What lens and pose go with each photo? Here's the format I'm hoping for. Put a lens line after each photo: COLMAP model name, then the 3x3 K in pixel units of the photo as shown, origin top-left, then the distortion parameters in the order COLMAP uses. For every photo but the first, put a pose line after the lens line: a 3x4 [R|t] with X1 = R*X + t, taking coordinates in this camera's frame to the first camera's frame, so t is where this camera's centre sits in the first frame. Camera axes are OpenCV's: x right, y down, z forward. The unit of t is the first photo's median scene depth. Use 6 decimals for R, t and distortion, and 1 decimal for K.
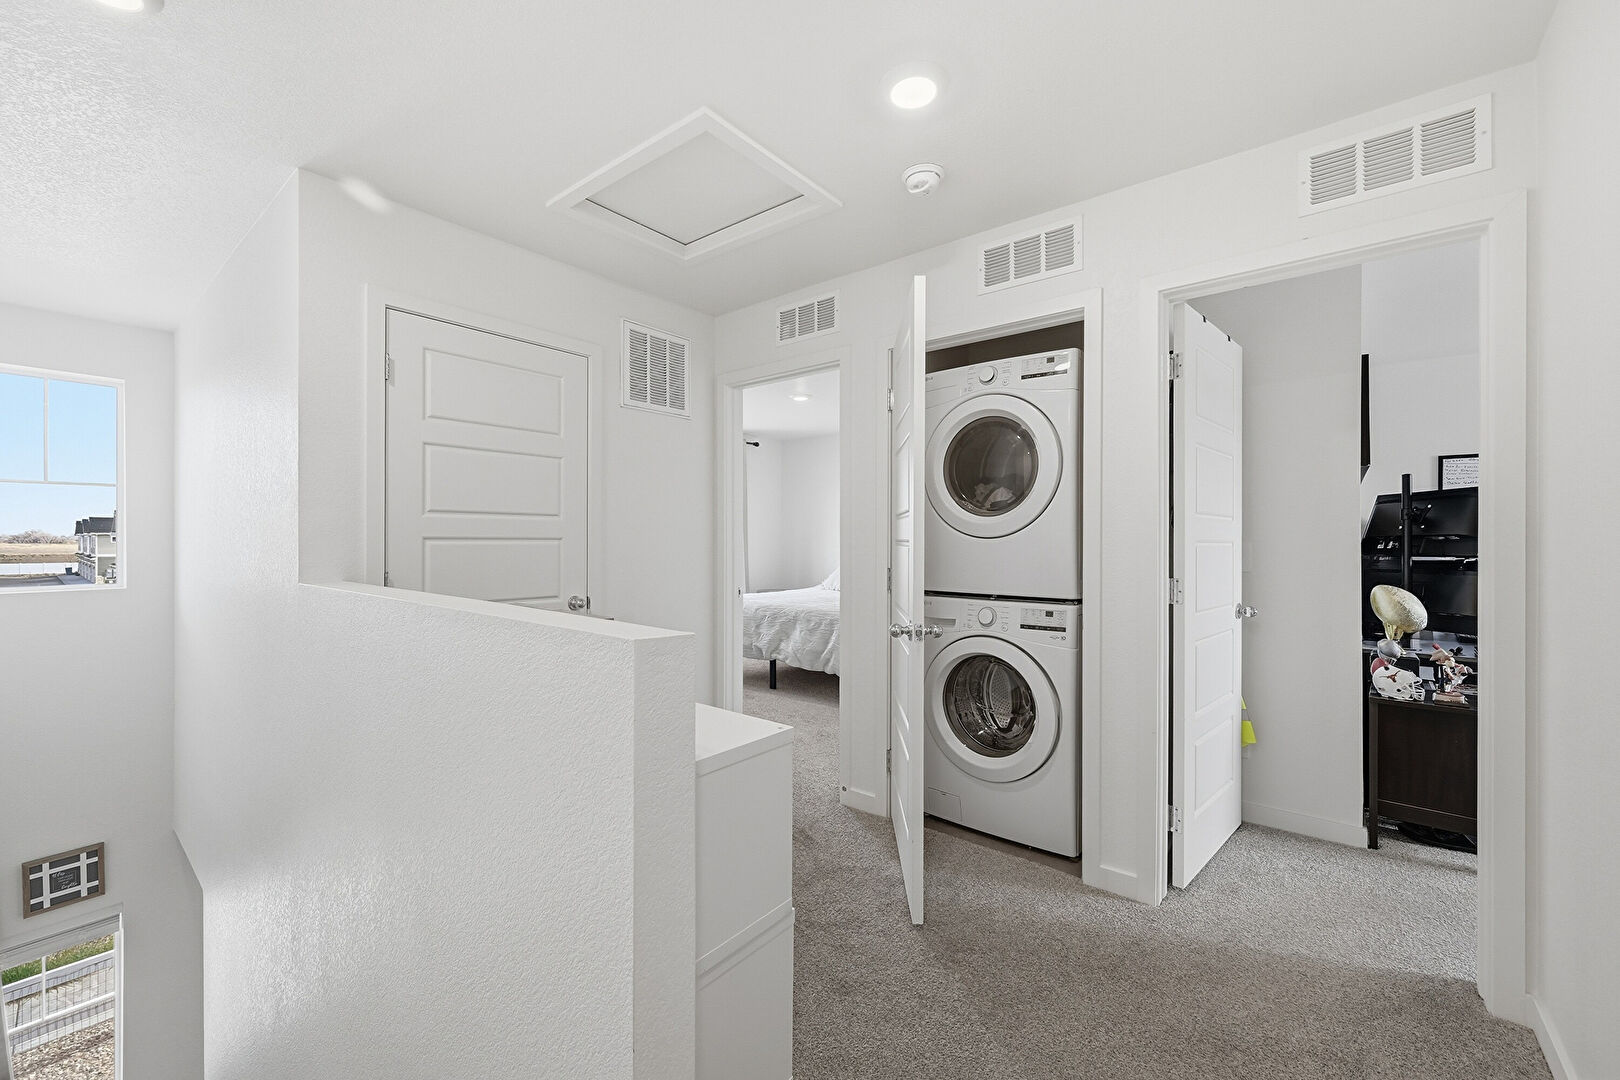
lens RADIAL K [[659.1, 0, 803.4], [0, 659.1, 535.2], [0, 0, 1]] dist [-0.000708, -0.000024]
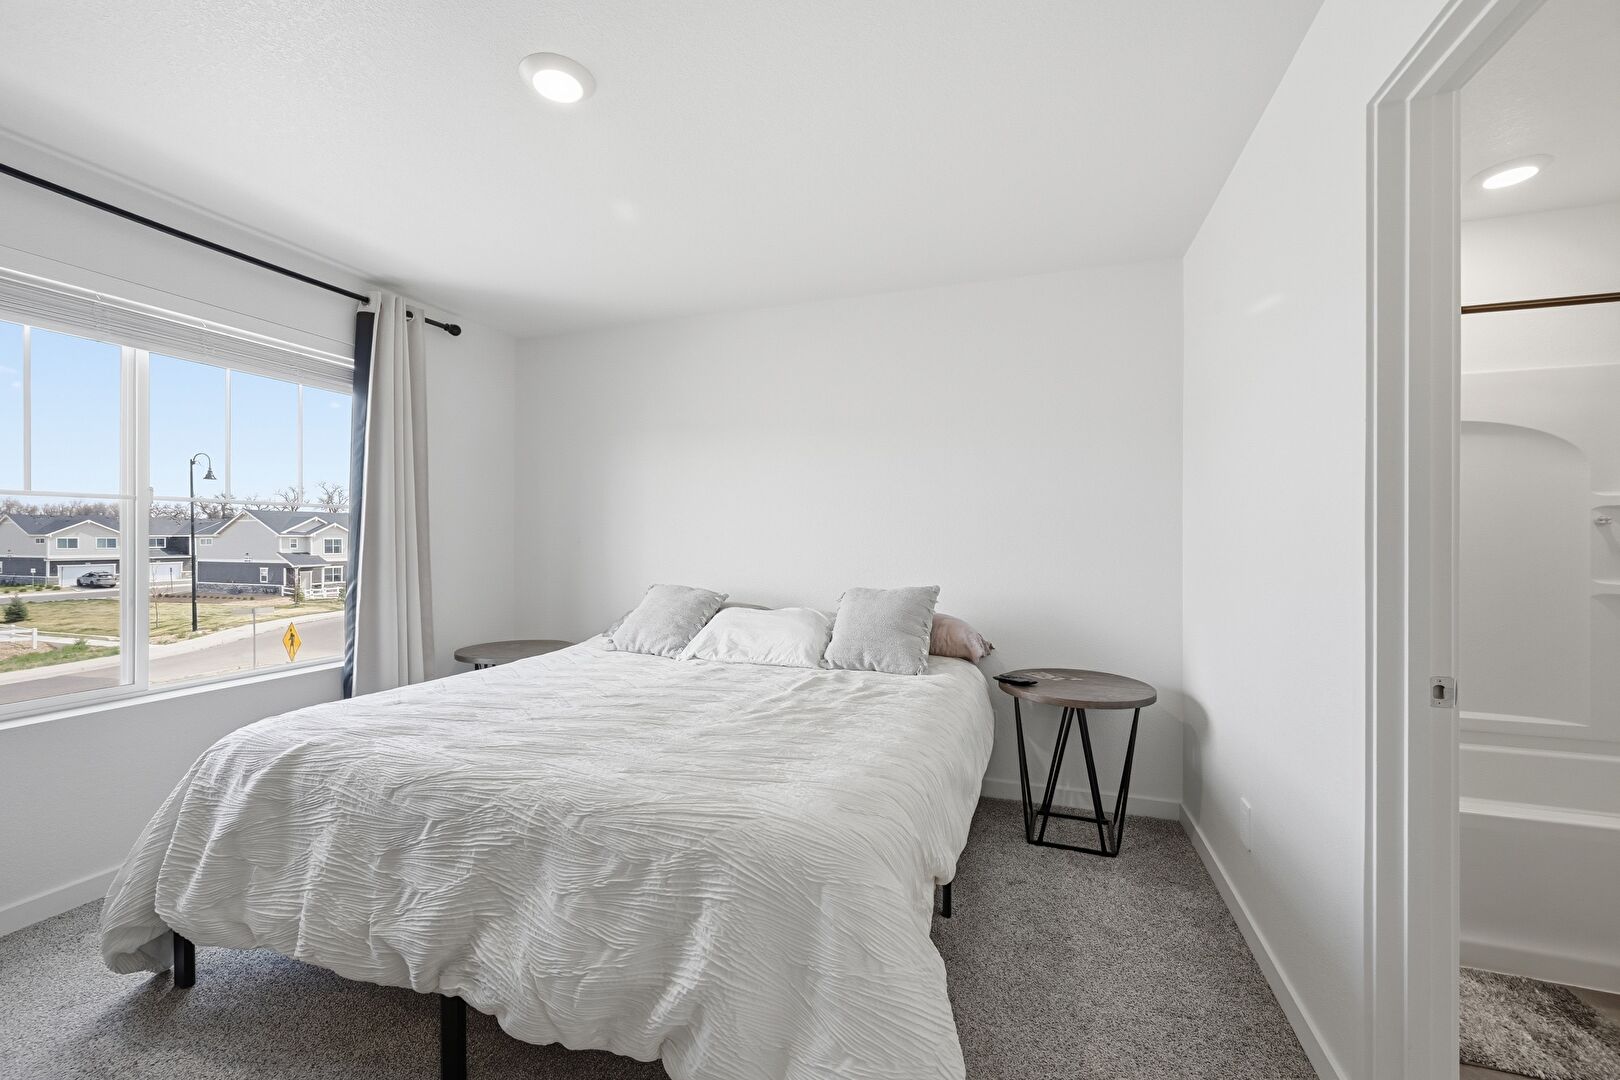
lens RADIAL K [[647.9, 0, 803.9], [0, 647.9, 541.5], [0, 0, 1]] dist [0.000583, 0.000070]
pose [[0.937573, -0.002575, 0.347780, -0.002439], [0.000050, 0.999974, 0.007270, 0.005441], [-0.347789, -0.006799, 0.937548, 0.717834]]
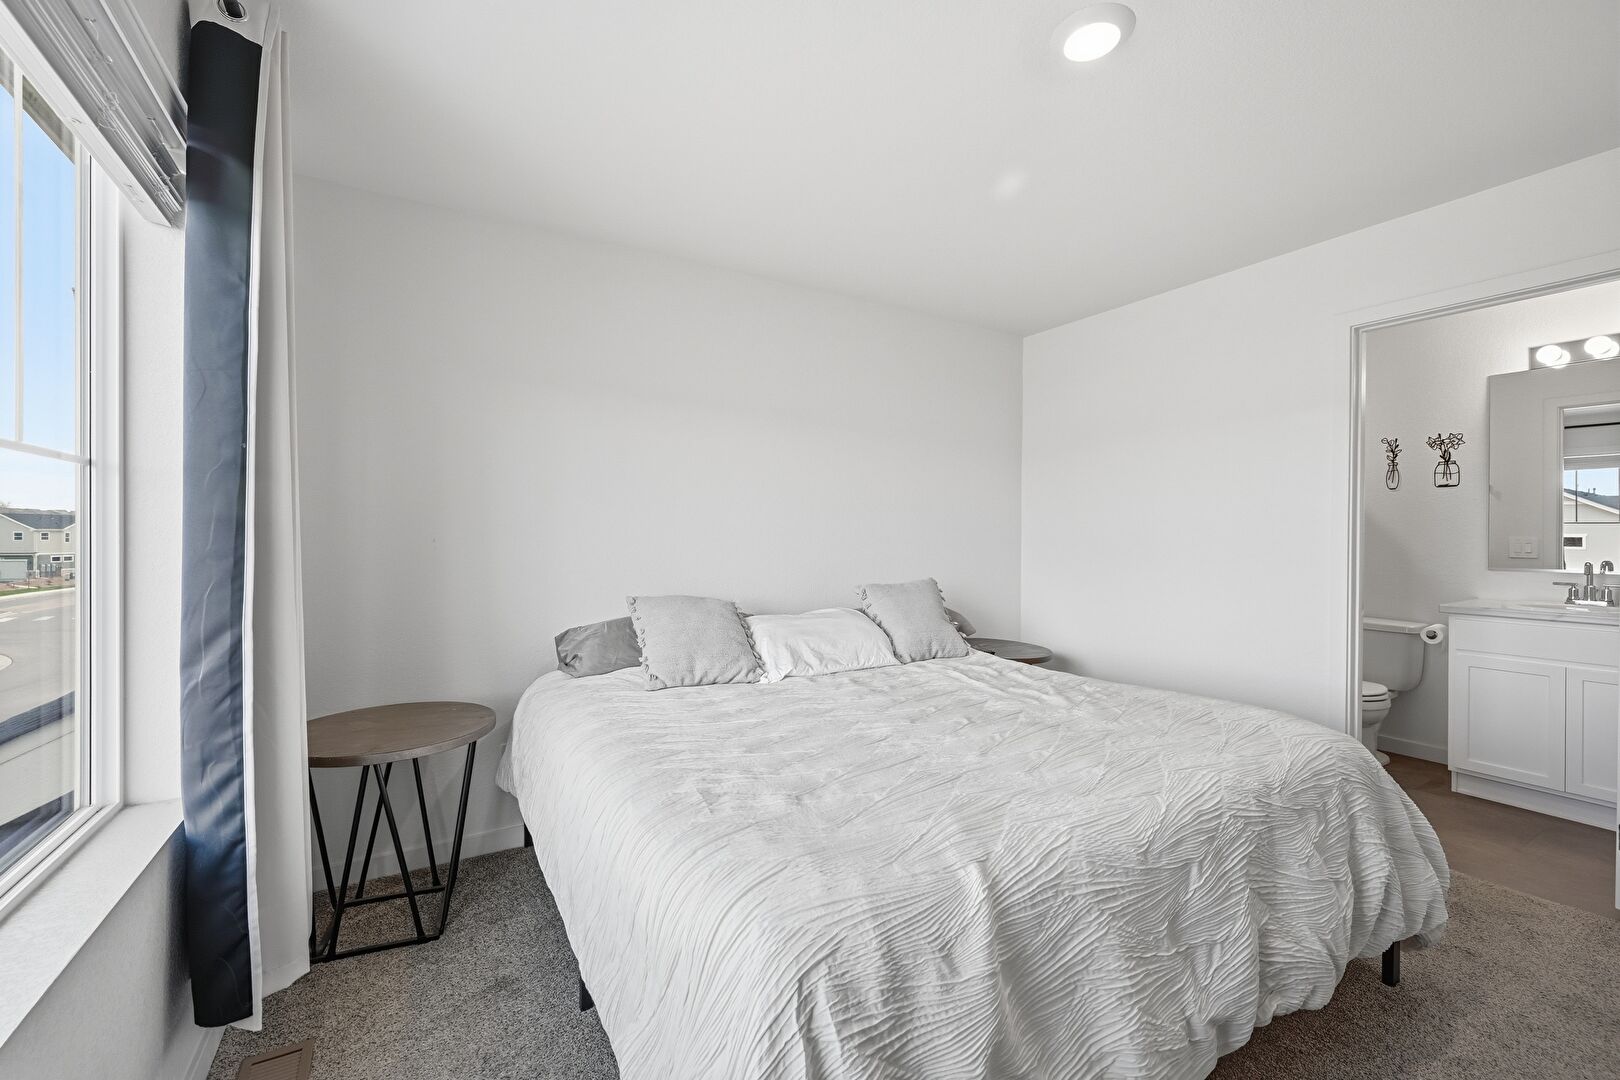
lens RADIAL K [[659.1, 0, 803.4], [0, 659.1, 535.2], [0, 0, 1]] dist [-0.000708, -0.000024]
pose [[0.339602, -0.001127, 0.940568, -0.338838], [-0.004443, 0.999986, 0.002802, 0.005003], [-0.940559, -0.005131, 0.339593, 1.090413]]
